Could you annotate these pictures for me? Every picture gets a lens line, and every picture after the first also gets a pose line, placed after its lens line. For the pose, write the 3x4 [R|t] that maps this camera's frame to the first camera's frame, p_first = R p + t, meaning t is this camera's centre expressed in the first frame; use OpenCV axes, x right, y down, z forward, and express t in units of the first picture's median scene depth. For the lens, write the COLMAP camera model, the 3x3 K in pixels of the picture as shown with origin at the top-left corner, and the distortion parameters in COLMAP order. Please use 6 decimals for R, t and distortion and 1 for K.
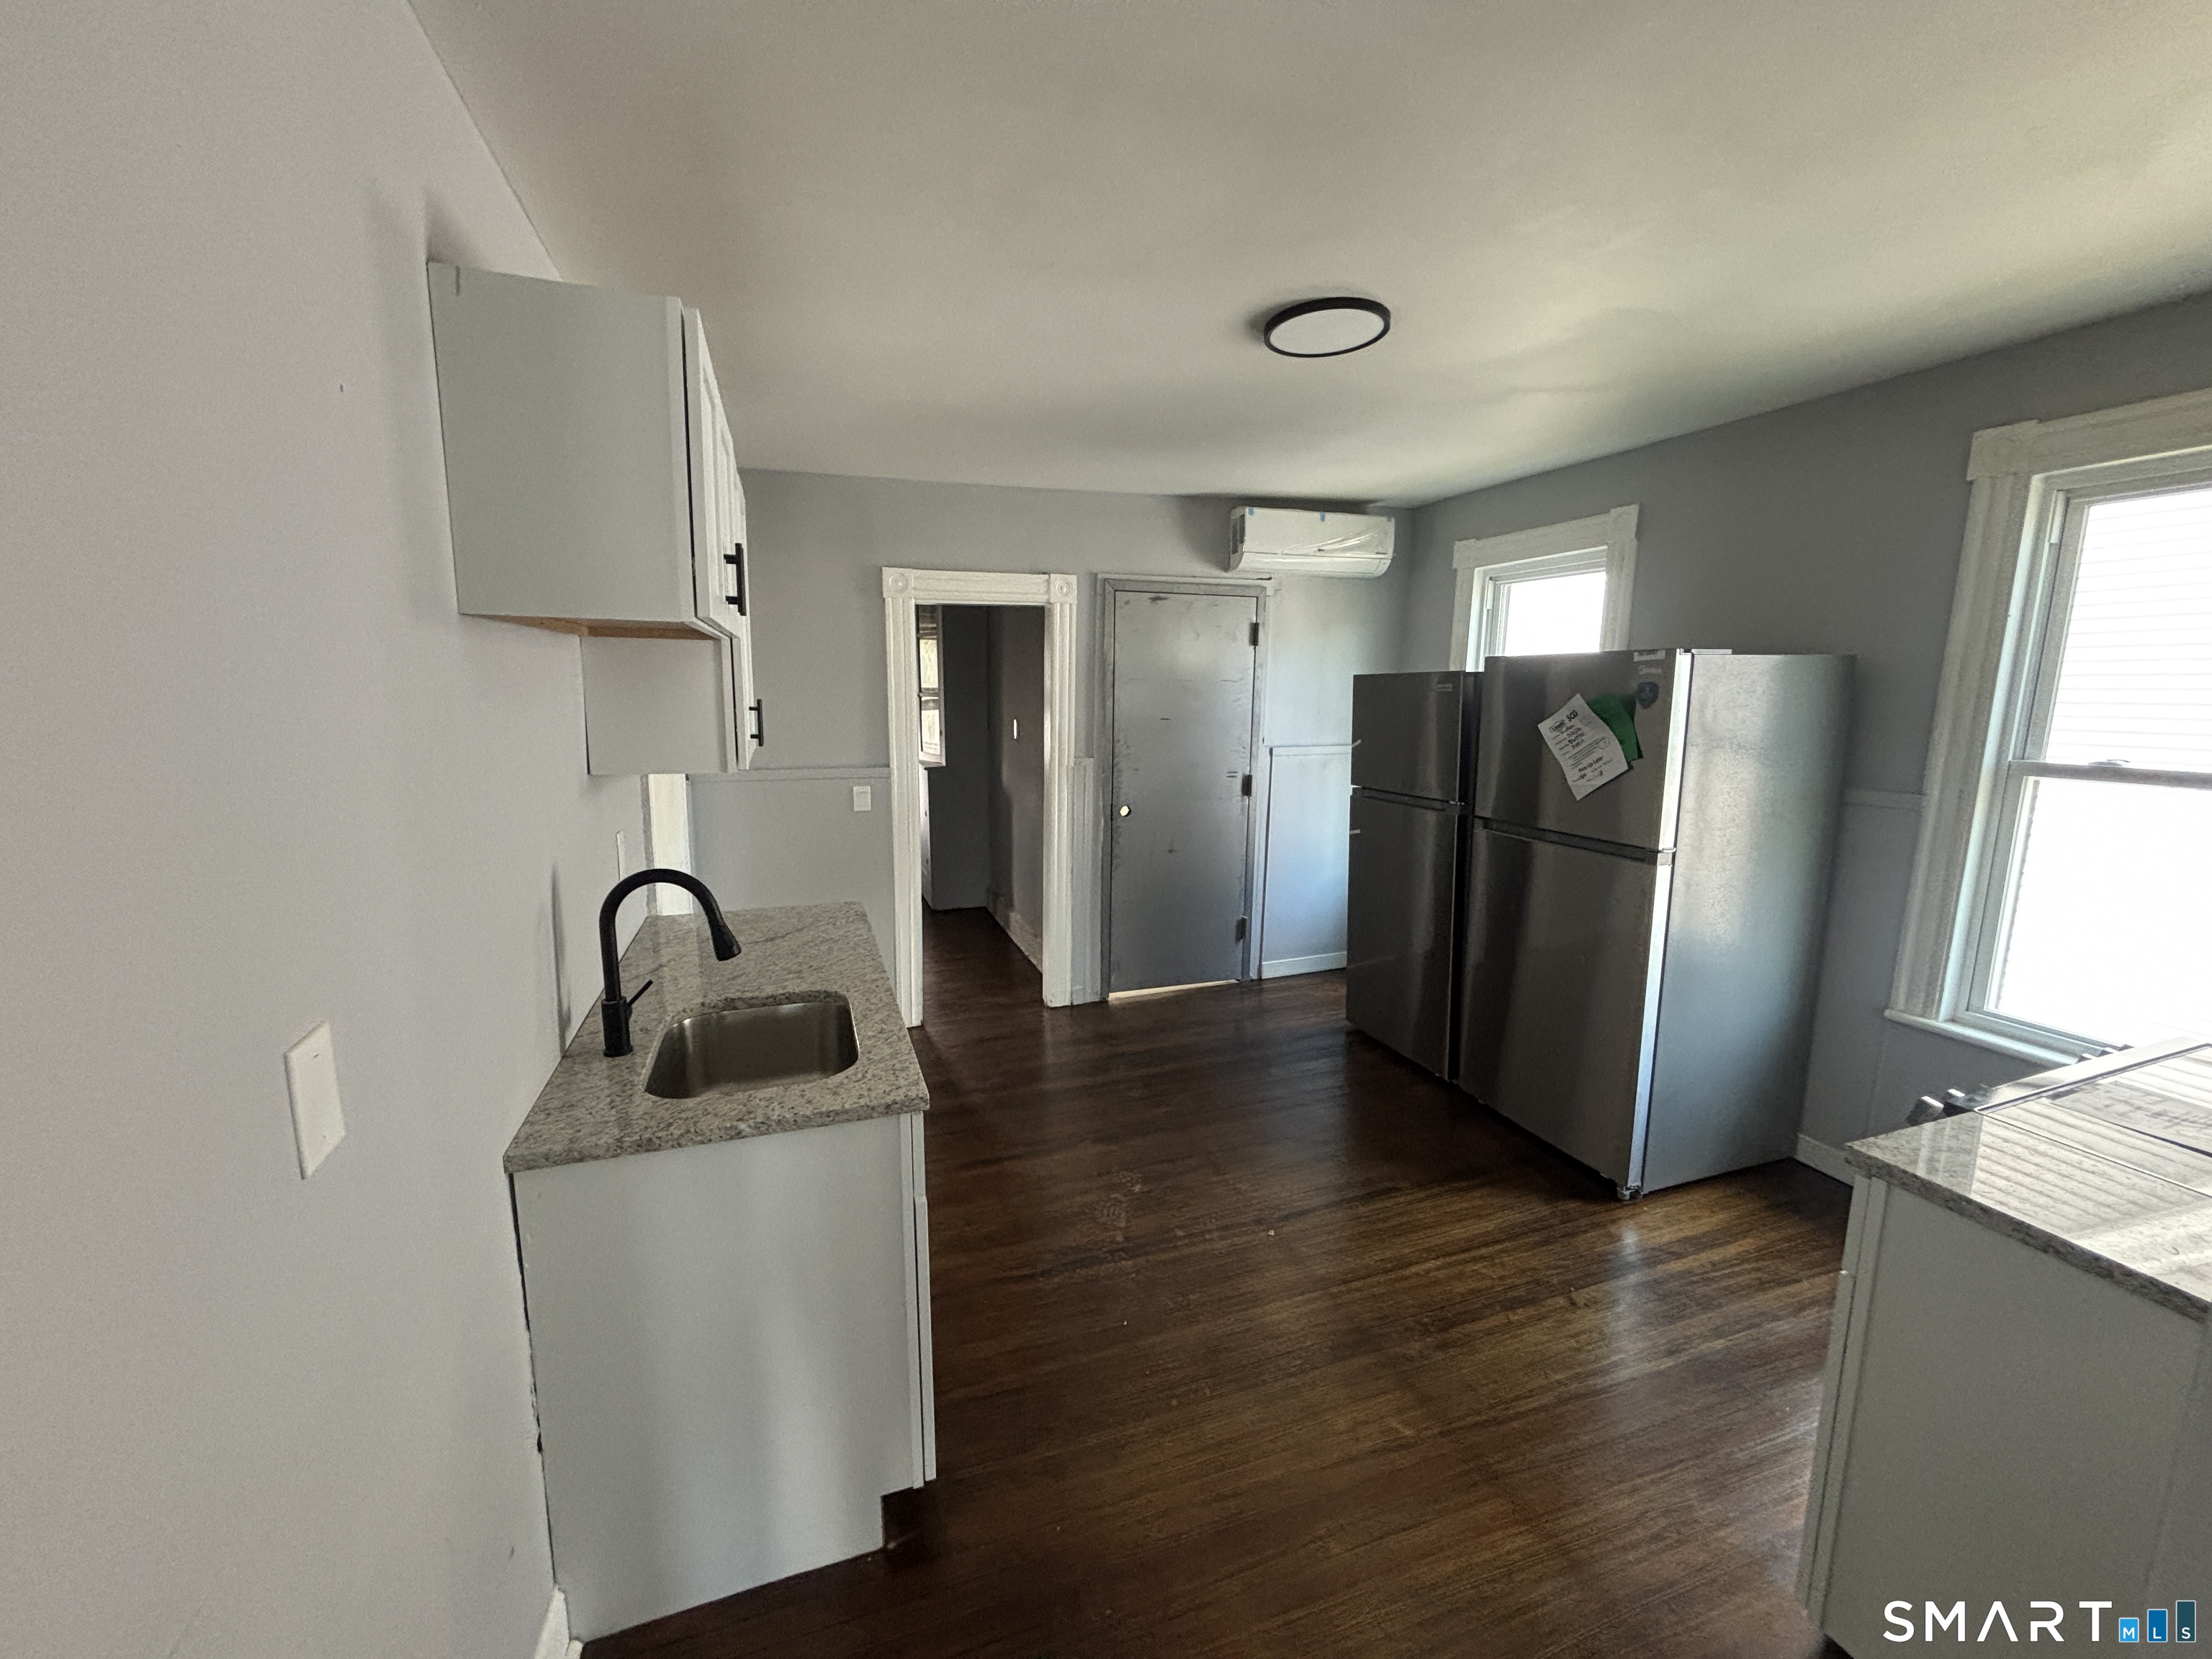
lens RADIAL K [[890.2, 0, 1090.6], [0, 890.2, 827.4], [0, 0, 1]] dist [0.000036, 0.000002]
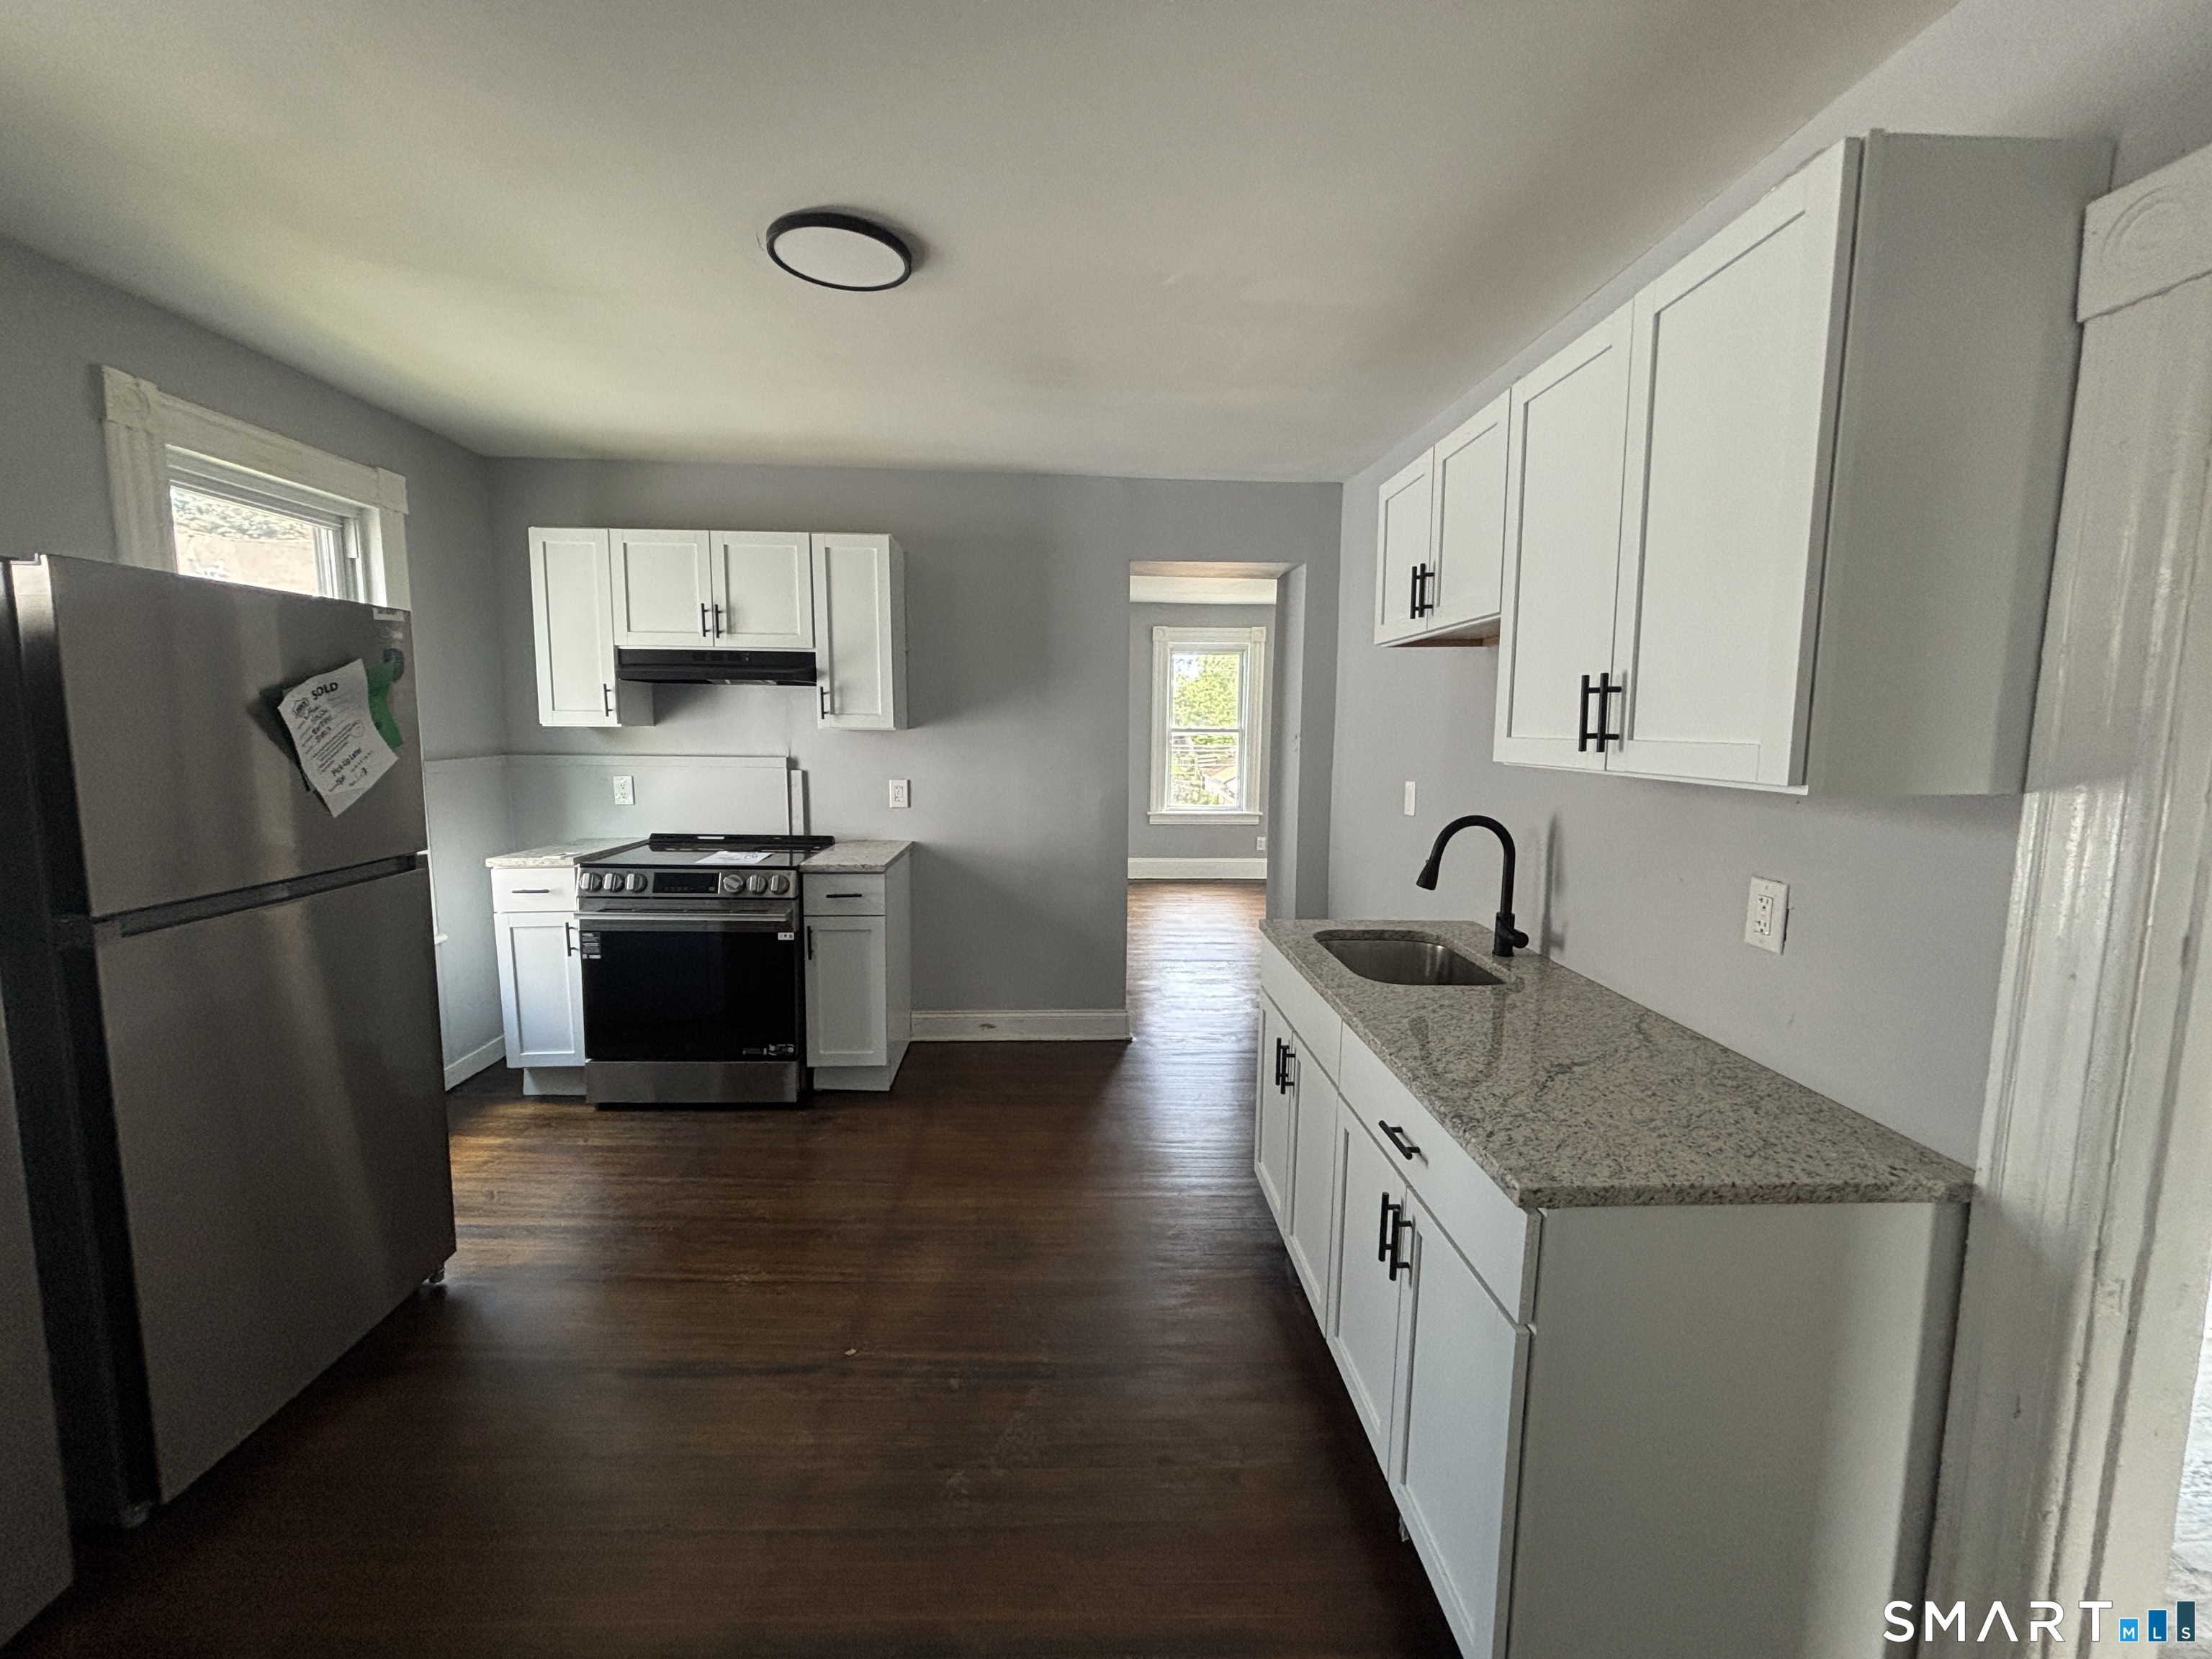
lens RADIAL K [[890.2, 0, 1100.2], [0, 890.2, 822.8], [0, 0, 1]] dist [0.000036, 0.000002]
pose [[-0.959984, -0.050421, 0.275479, -0.196788], [0.025540, 0.963798, 0.265407, -0.194166], [-0.278889, 0.261822, -0.923943, 1.491650]]
